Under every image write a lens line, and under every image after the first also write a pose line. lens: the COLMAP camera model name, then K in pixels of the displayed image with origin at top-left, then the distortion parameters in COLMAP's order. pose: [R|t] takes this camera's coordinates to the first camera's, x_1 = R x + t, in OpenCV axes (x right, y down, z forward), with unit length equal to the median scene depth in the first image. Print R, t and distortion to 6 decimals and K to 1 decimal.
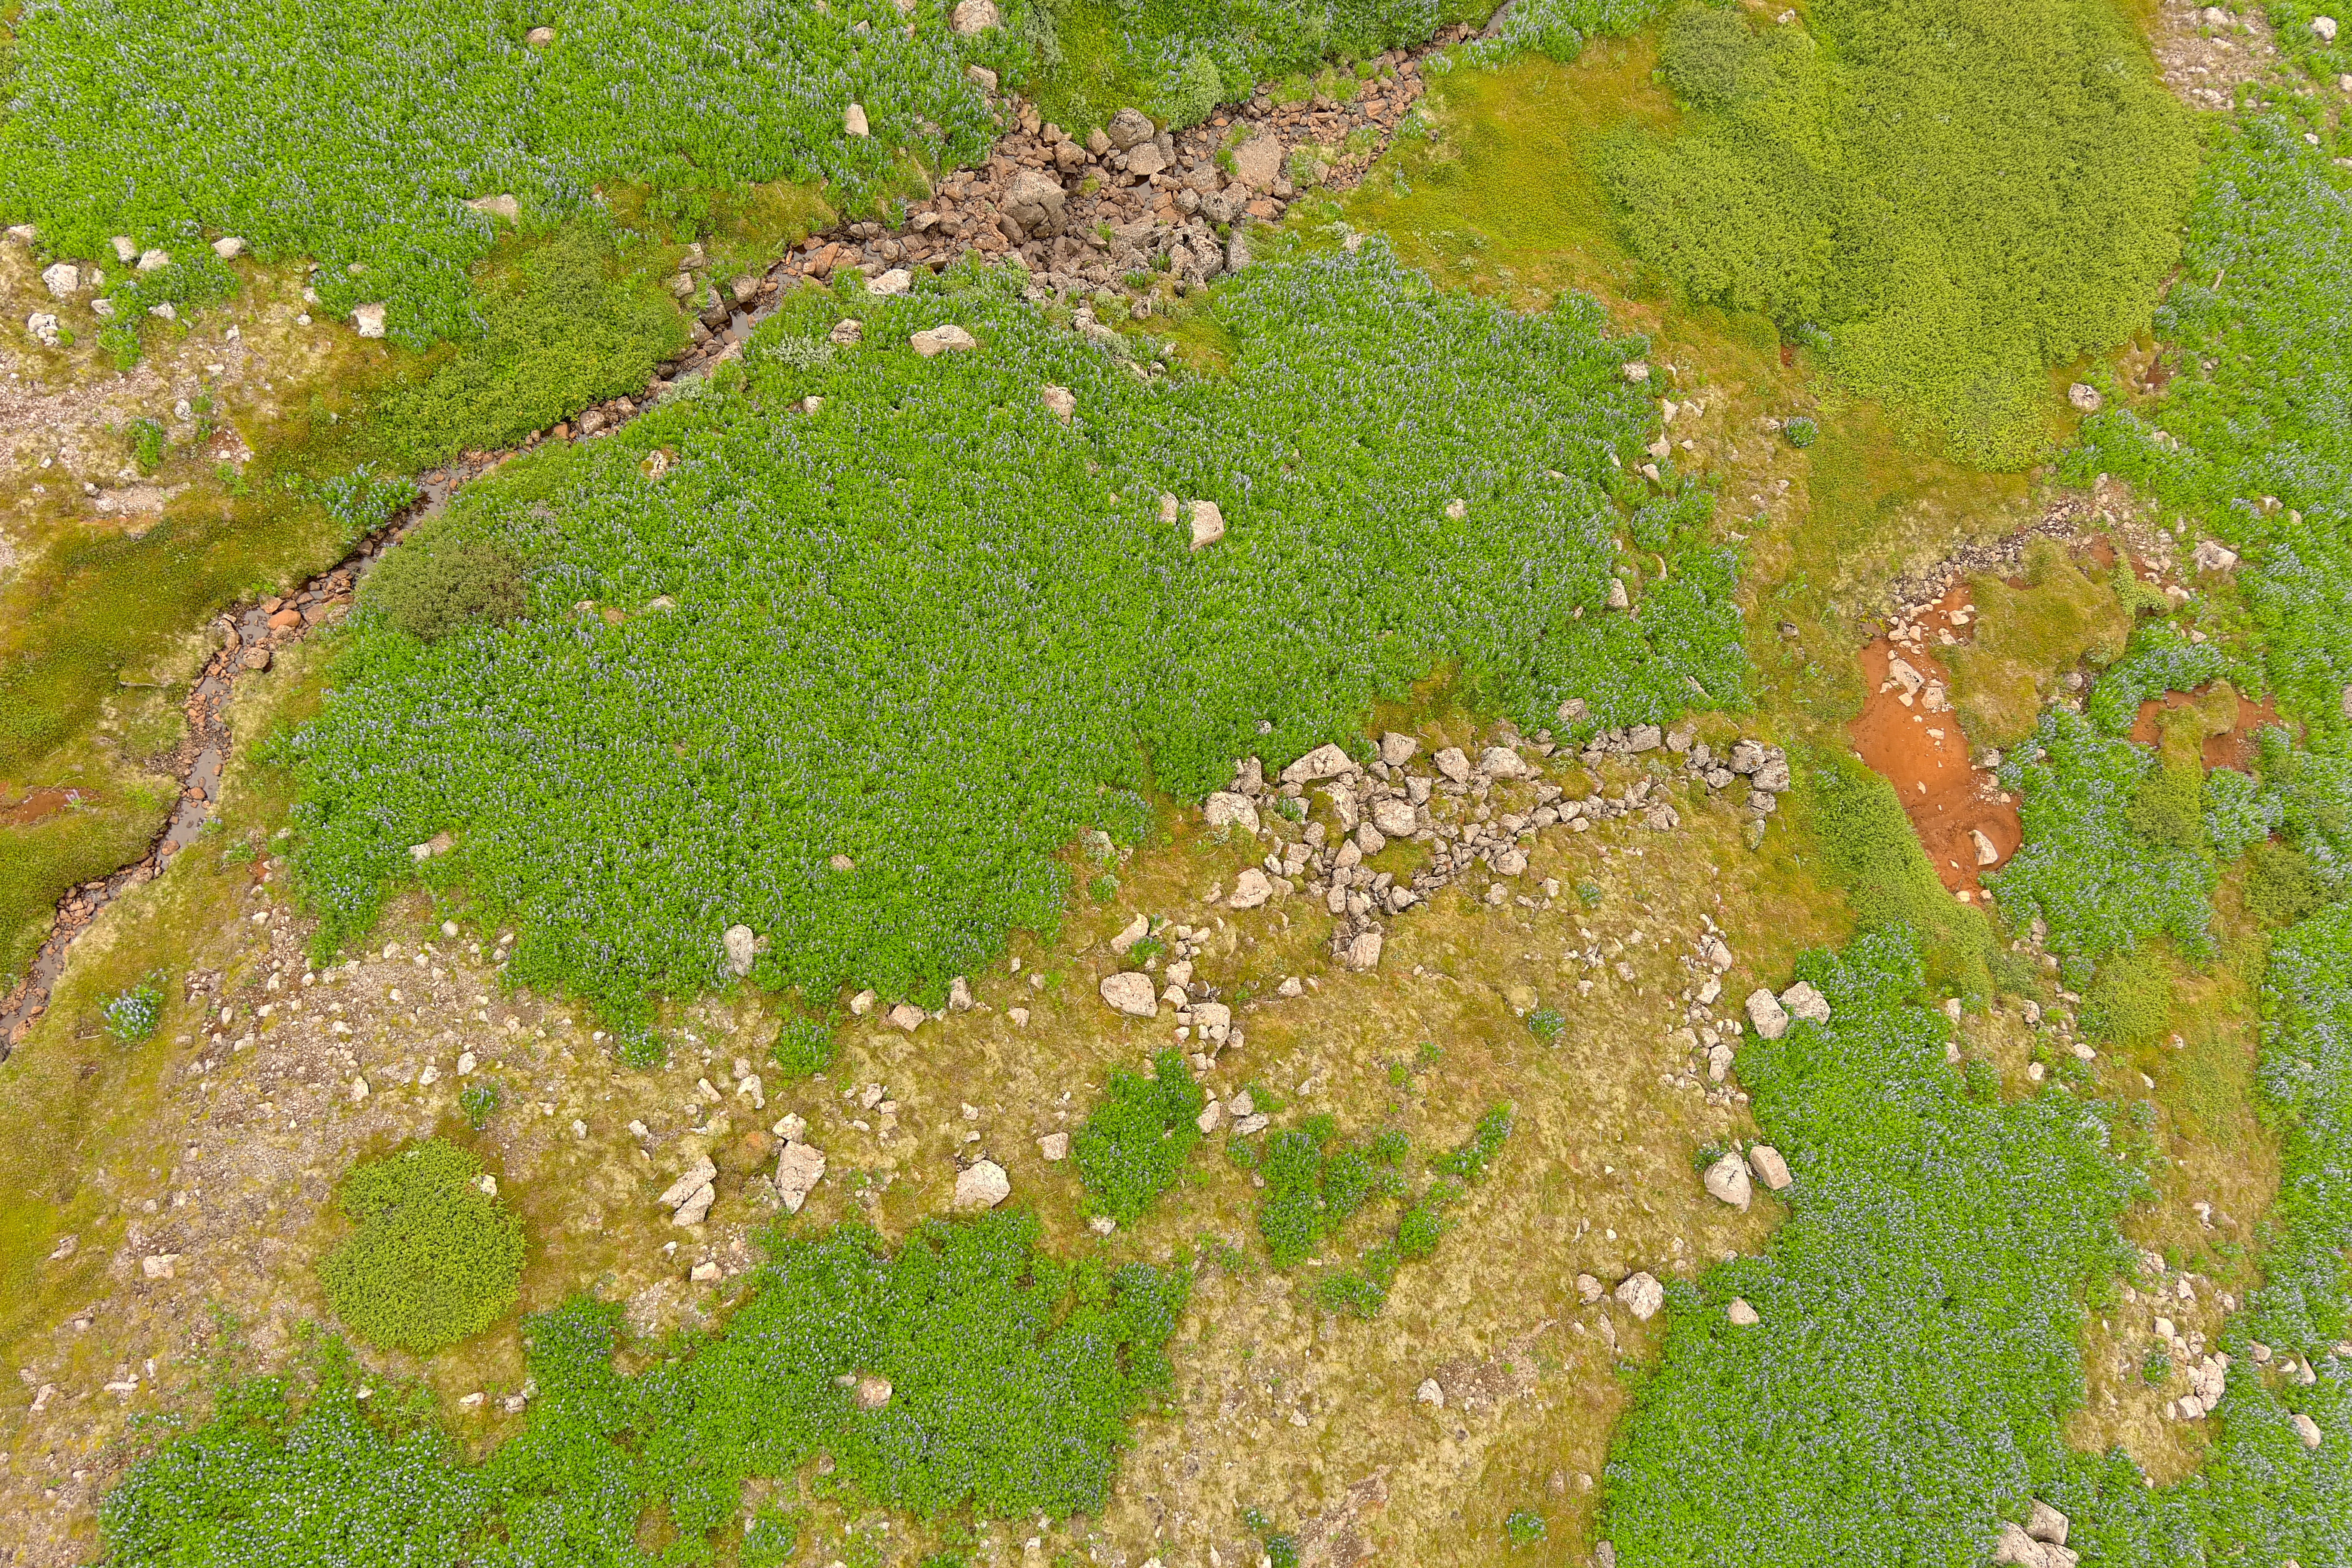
lens RADIAL K [[1864.6, 0, 1176.0], [0, 1864.6, 784.0], [0, 0, 1]] dist [0.045284, -0.044308]
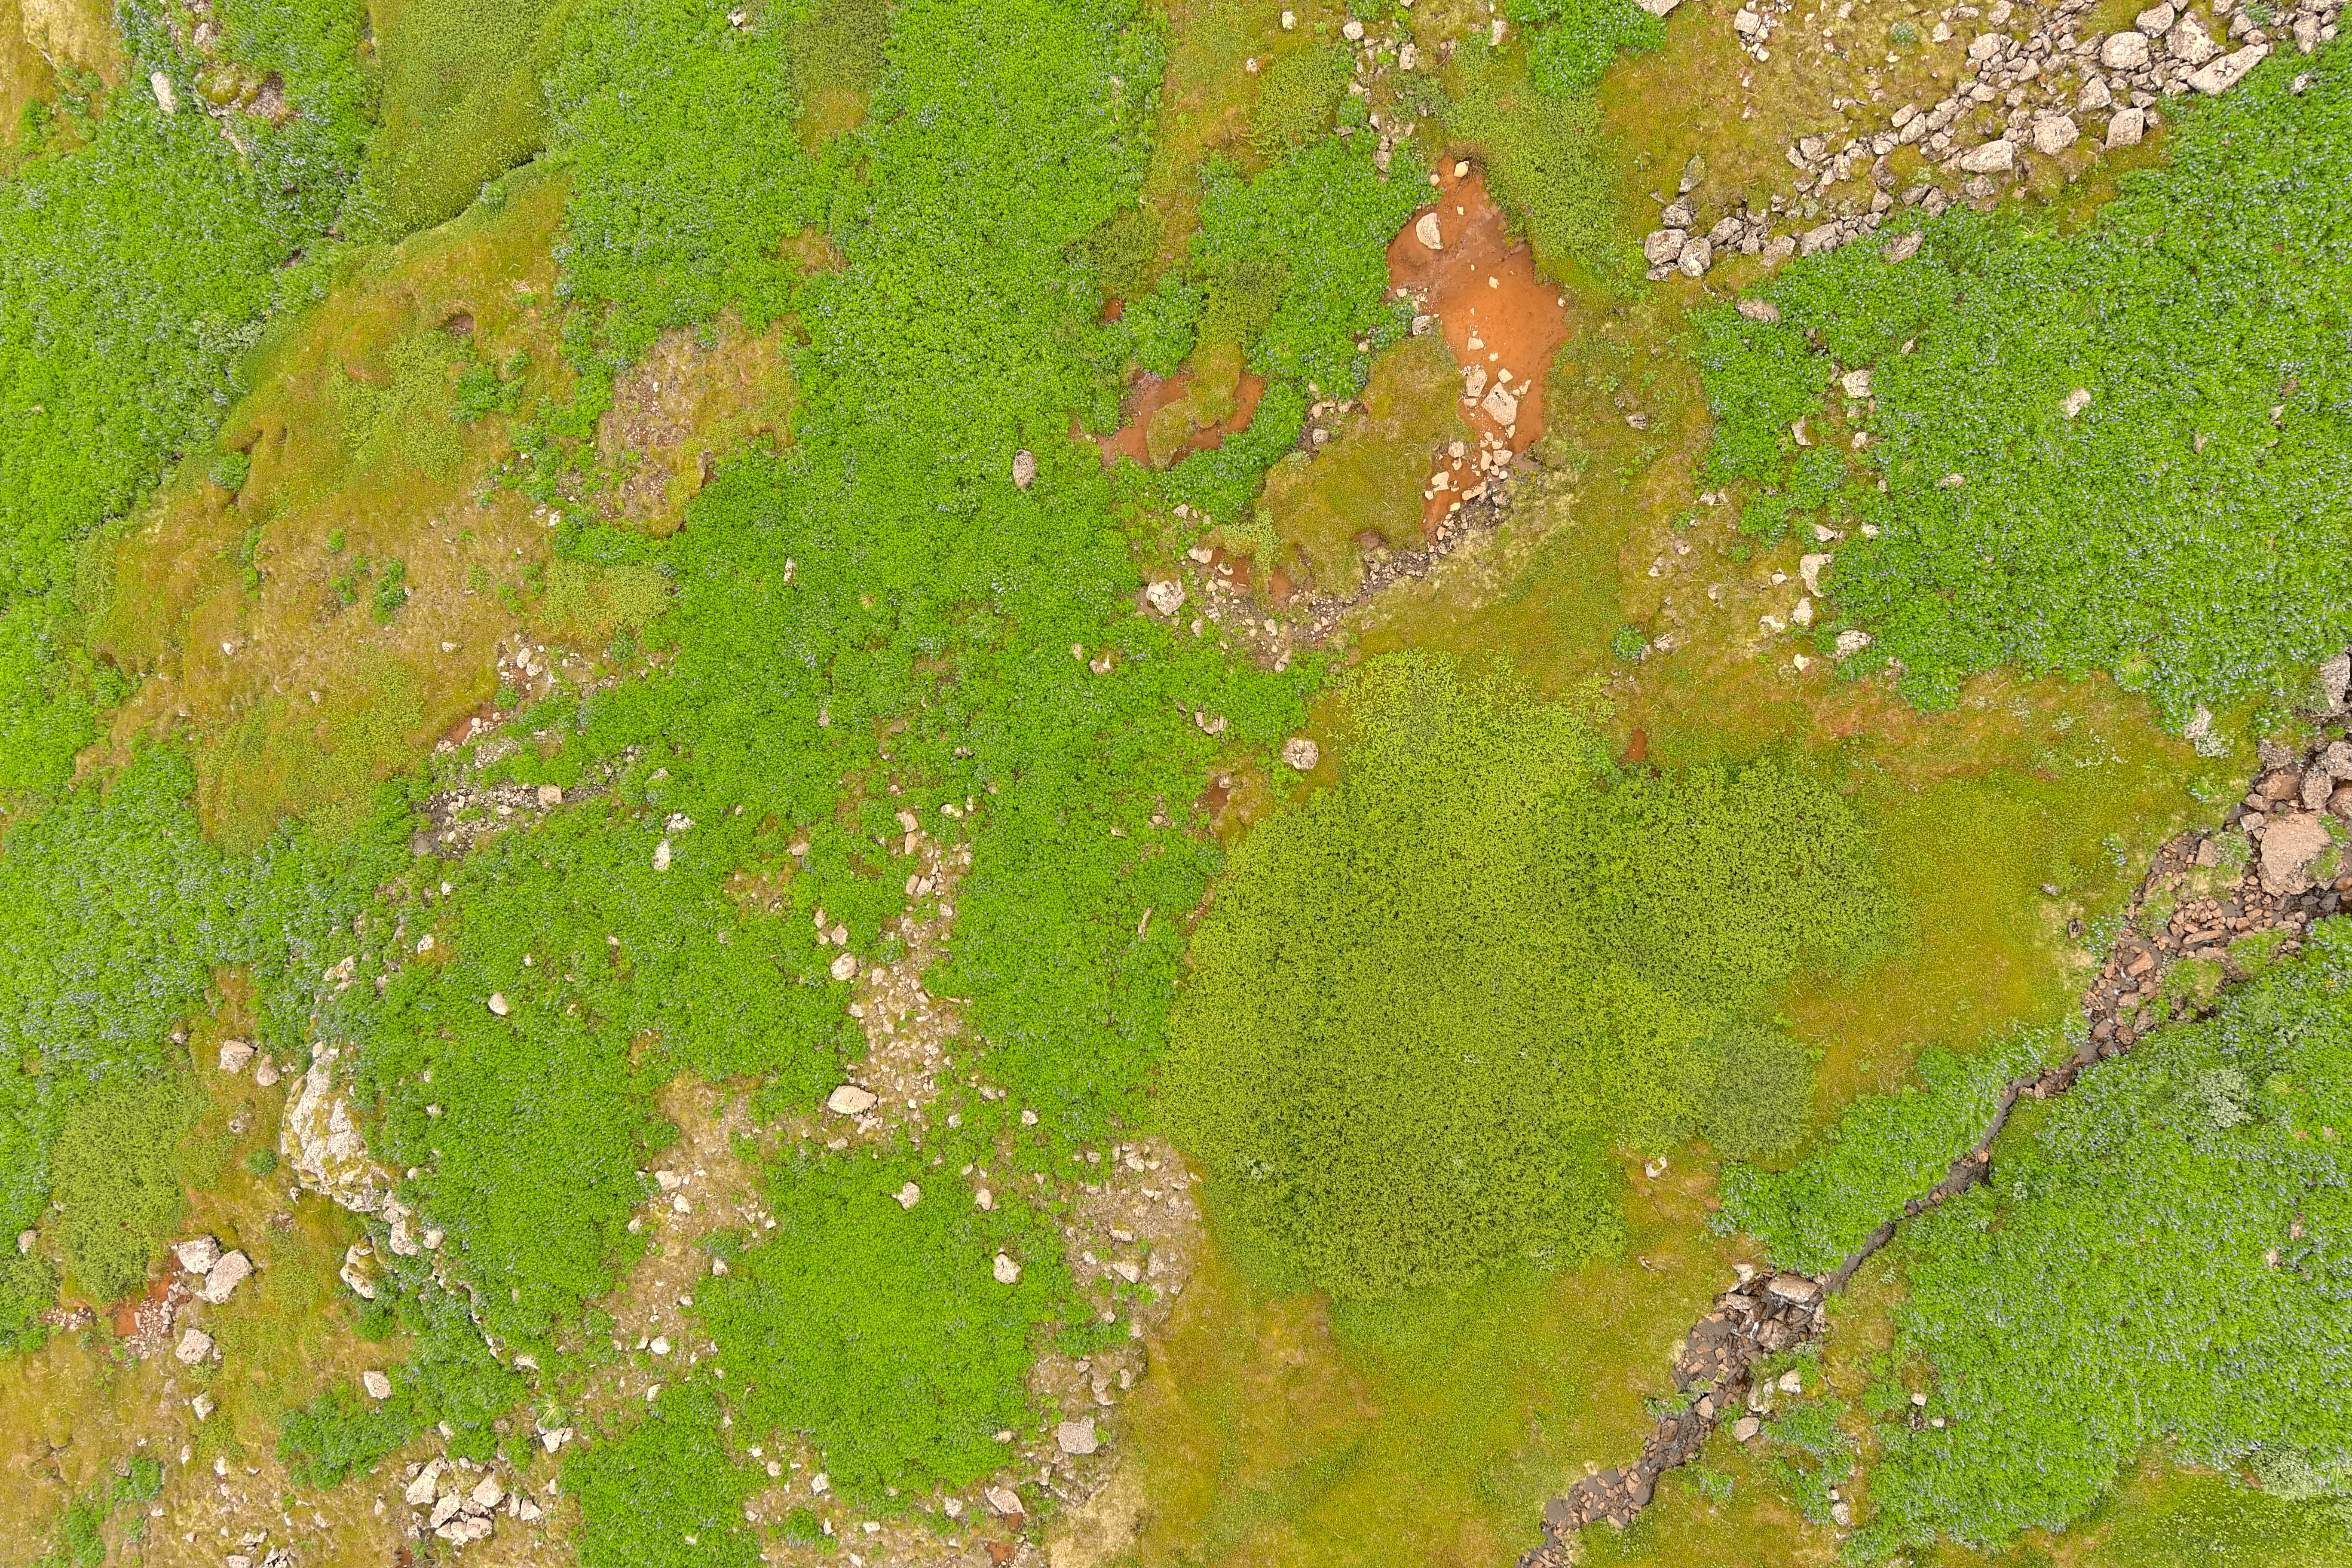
lens RADIAL K [[1847.6, 0, 1180.5], [0, 1847.6, 784.2], [0, 0, 1]] dist [0.031316, -0.012967]
pose [[-0.994428, 0.102628, -0.024088, 0.699286], [-0.104698, -0.934888, 0.339149, -0.651753], [0.012287, 0.339781, 0.940424, 0.162916]]
